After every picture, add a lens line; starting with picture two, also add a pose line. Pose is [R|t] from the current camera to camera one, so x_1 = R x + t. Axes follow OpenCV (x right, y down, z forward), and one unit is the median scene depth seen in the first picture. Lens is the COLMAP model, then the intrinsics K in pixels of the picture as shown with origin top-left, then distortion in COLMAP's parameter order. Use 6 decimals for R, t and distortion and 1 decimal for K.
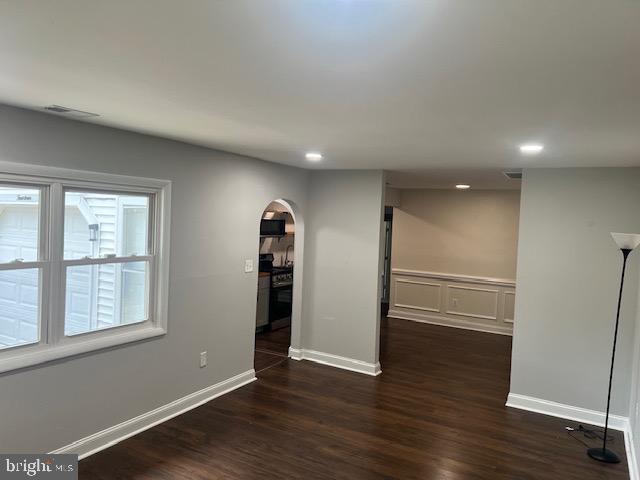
lens RADIAL K [[485.6, 0, 320.0], [0, 485.6, 240.0], [0, 0, 1]] dist [0.064026, -0.069795]
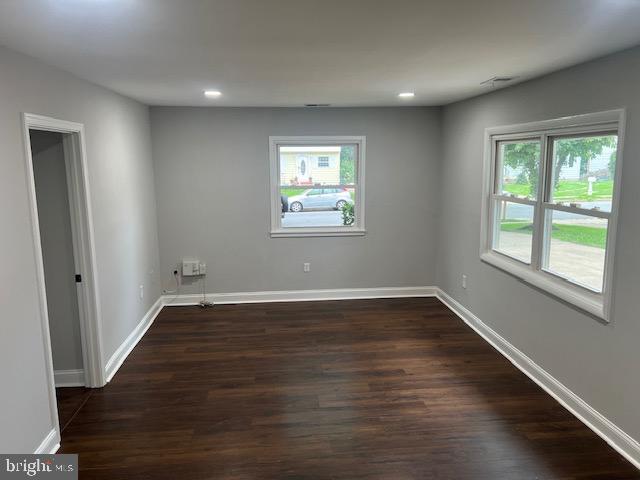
lens RADIAL K [[485.6, 0, 320.0], [0, 485.6, 240.0], [0, 0, 1]] dist [0.064026, -0.069795]
pose [[-0.802475, 0.059419, -0.593720, 0.487184], [-0.063533, 0.980864, 0.184036, -0.042206], [0.593294, 0.185405, -0.783343, 1.347150]]
